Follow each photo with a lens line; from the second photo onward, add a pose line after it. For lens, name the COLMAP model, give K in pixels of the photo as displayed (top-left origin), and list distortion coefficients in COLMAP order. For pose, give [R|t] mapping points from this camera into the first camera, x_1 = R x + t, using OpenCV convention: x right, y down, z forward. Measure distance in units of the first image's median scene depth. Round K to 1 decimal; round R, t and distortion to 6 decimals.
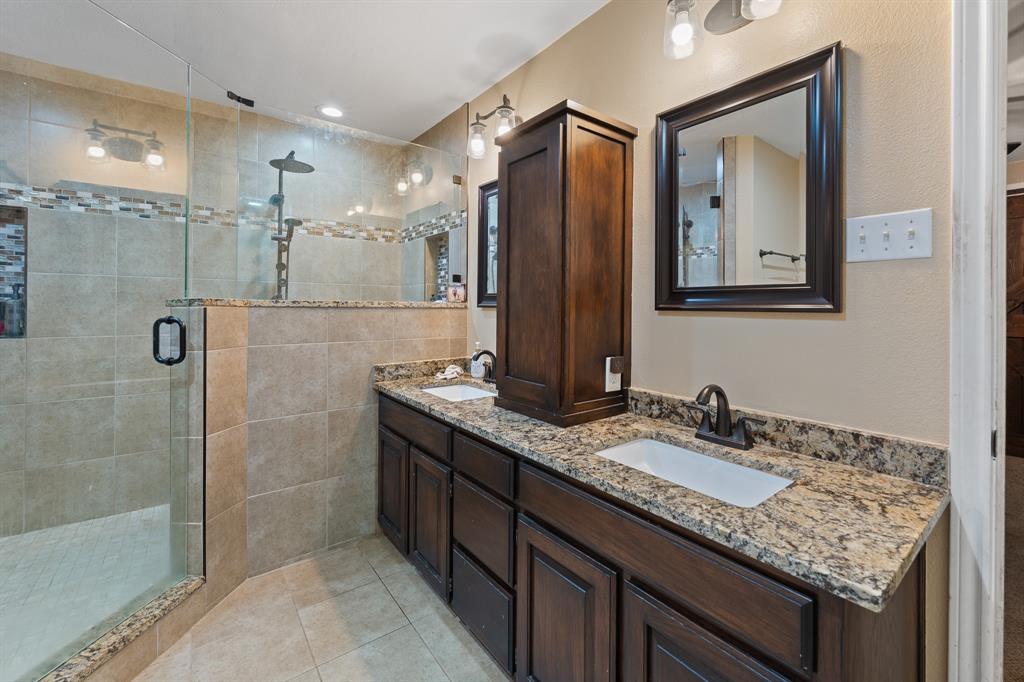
lens RADIAL K [[430.6, 0, 509.2], [0, 430.6, 308.4], [0, 0, 1]] dist [-0.000185, 0.000062]
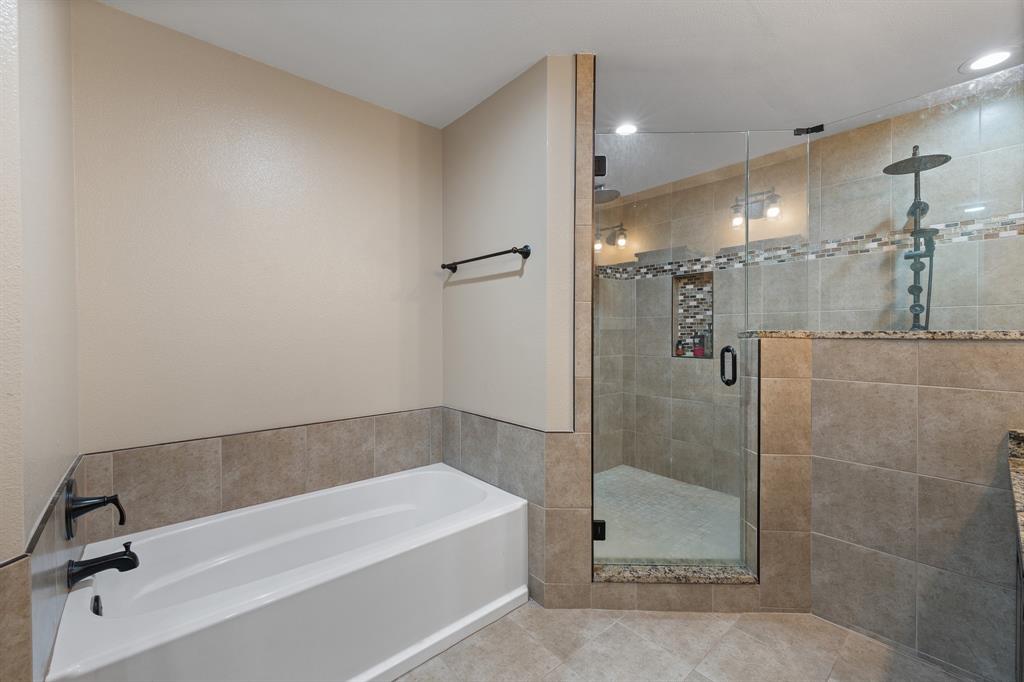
lens RADIAL K [[403.0, 0, 512.0], [0, 403.0, 341.0], [0, 0, 1]] dist [-0.000240, -0.000129]
pose [[0.081389, 0.008529, -0.996646, 0.237442], [-0.004314, 0.999957, 0.008205, -0.002283], [0.996673, 0.003632, 0.081422, 0.224308]]
